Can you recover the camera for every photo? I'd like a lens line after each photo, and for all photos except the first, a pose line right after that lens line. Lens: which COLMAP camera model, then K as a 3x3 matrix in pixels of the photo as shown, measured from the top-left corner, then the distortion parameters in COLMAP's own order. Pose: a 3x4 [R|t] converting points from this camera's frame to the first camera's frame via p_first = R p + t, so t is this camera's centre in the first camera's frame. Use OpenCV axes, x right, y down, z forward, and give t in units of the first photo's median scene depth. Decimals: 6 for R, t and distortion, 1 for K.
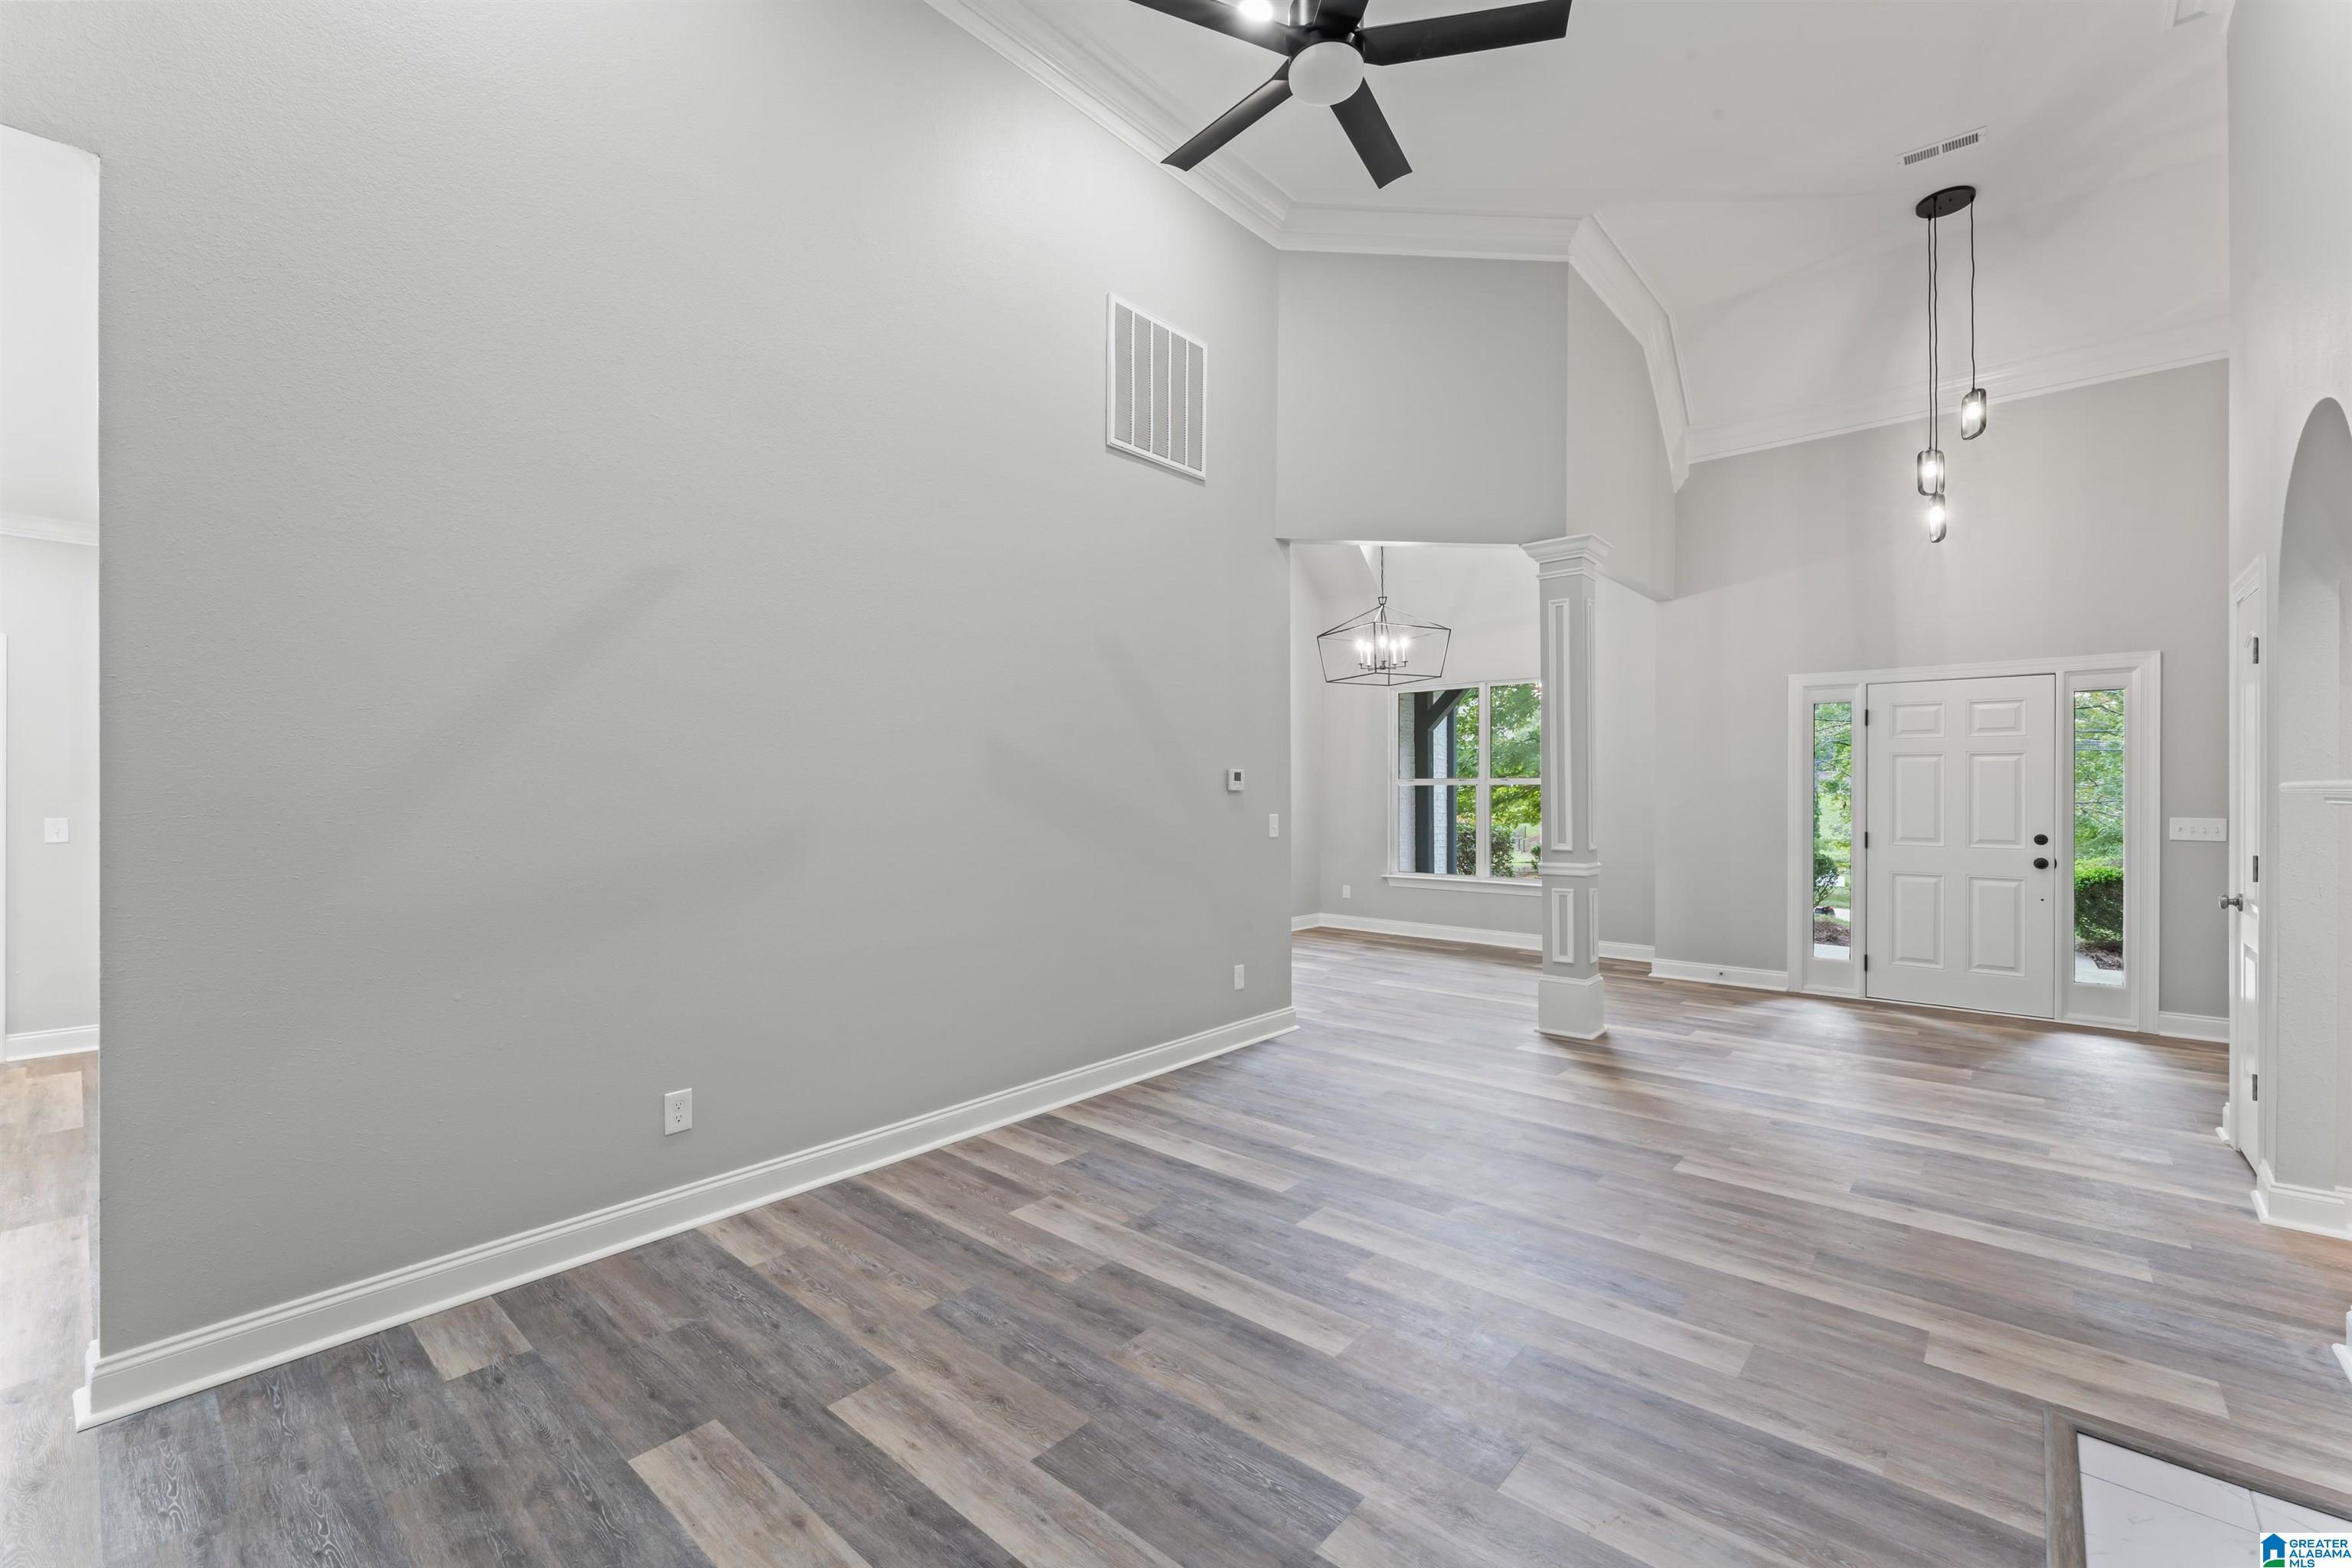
lens RADIAL K [[983.7, 0, 1171.2], [0, 983.7, 774.4], [0, 0, 1]] dist [-0.008934, 0.002516]
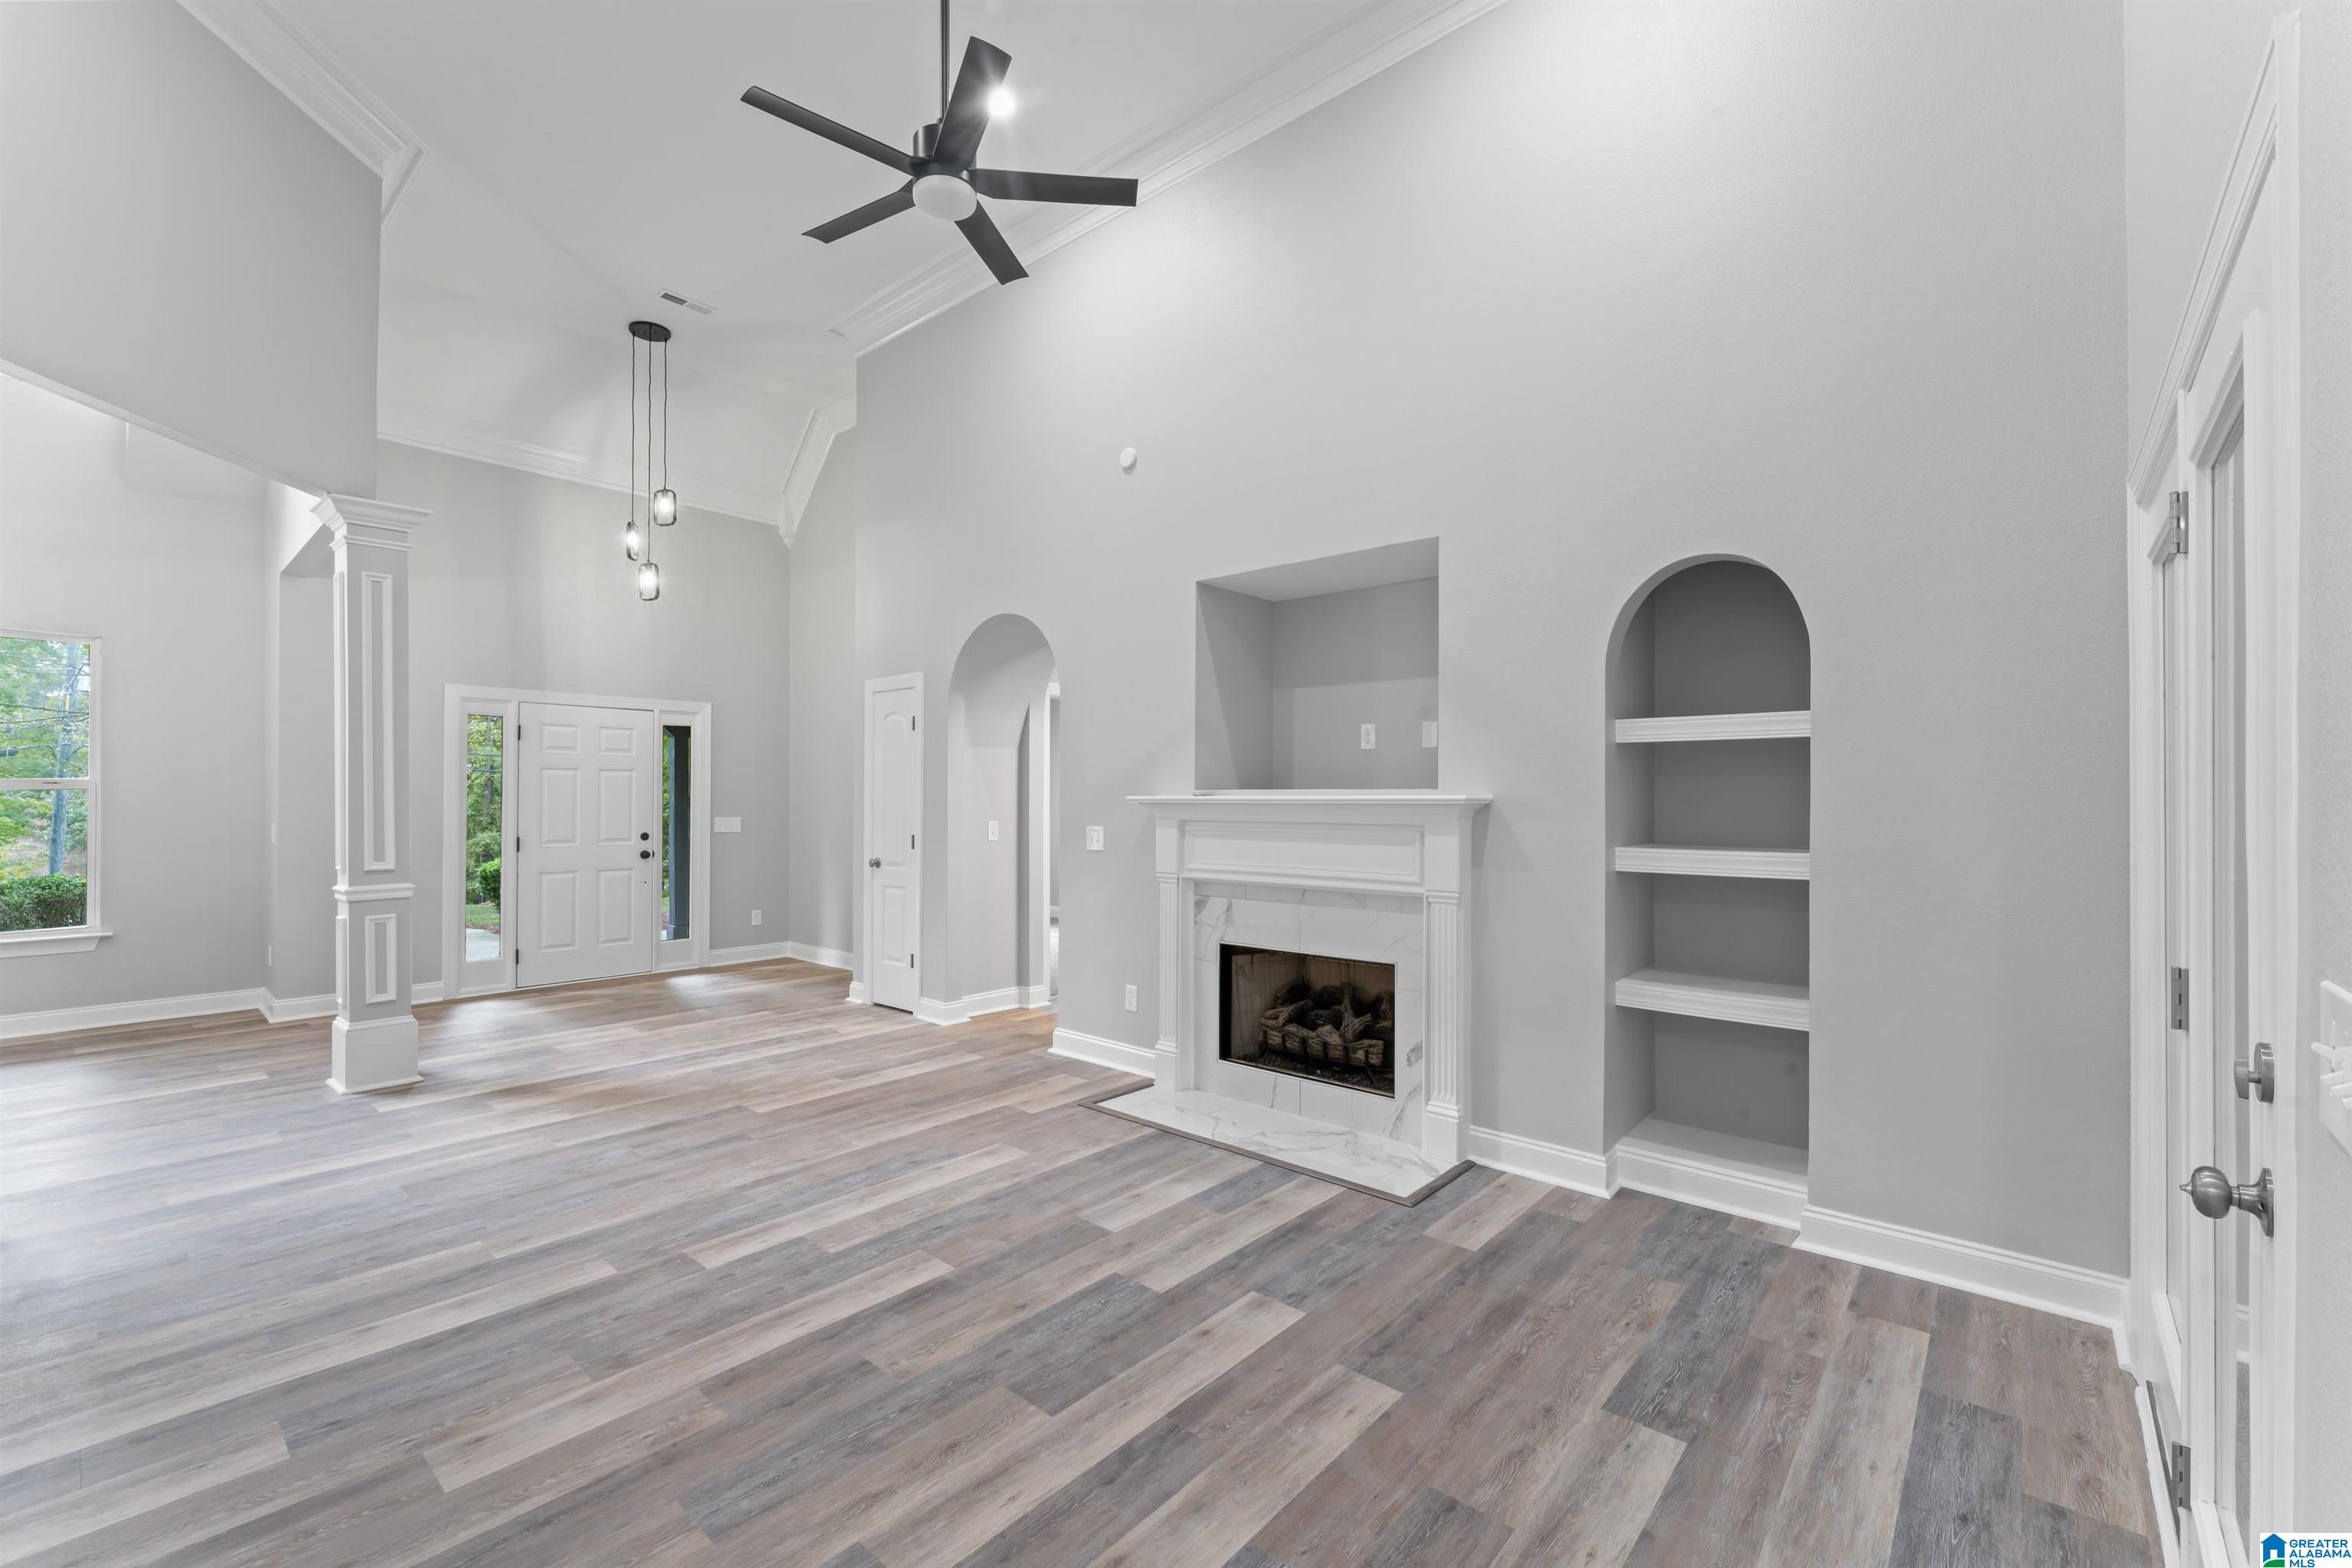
lens RADIAL K [[983.7, 0, 1165.4], [0, 983.7, 769.5], [0, 0, 1]] dist [-0.008934, 0.002516]
pose [[-0.001060, 0.027651, 0.999617, -0.535853], [-0.016637, 0.999479, -0.027665, 0.002499], [-0.999861, -0.016660, -0.000599, 0.377198]]
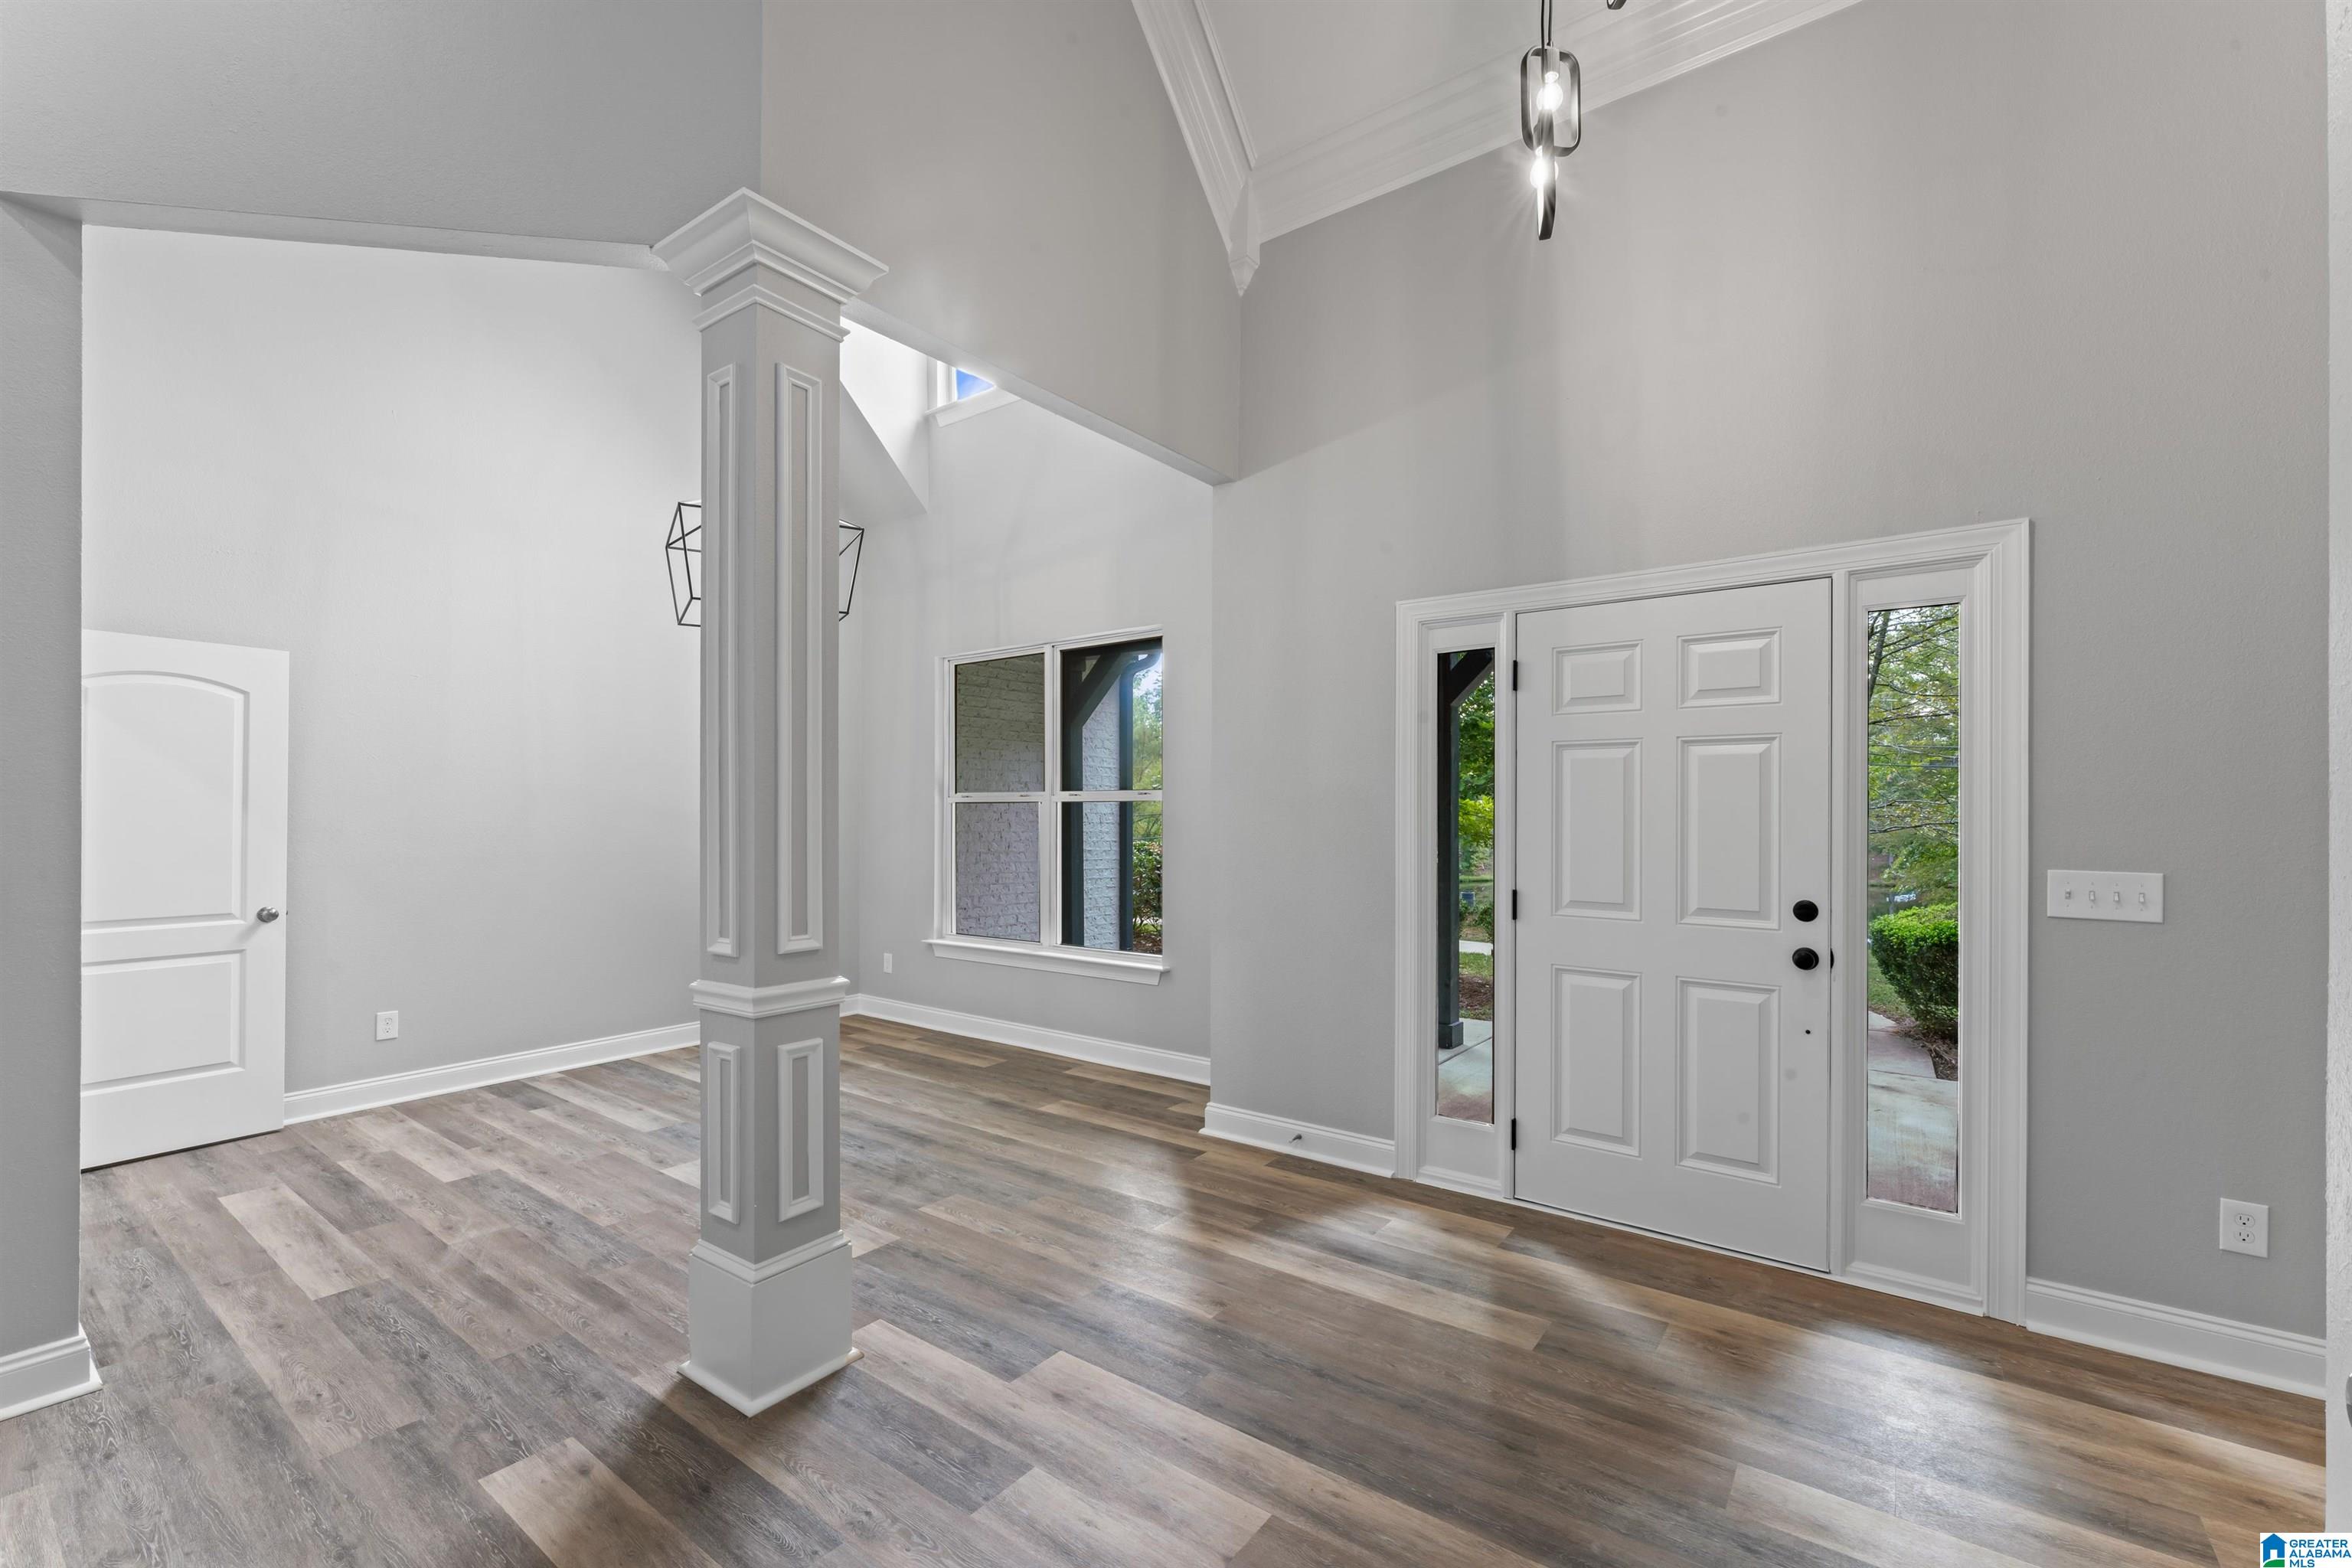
lens RADIAL K [[983.7, 0, 1161.6], [0, 983.7, 801.7], [0, 0, 1]] dist [-0.008934, 0.002516]
pose [[0.997532, -0.005251, 0.070019, 0.655222], [0.004659, 0.999952, 0.008611, 0.006831], [-0.070060, -0.008263, 0.997509, 0.652513]]
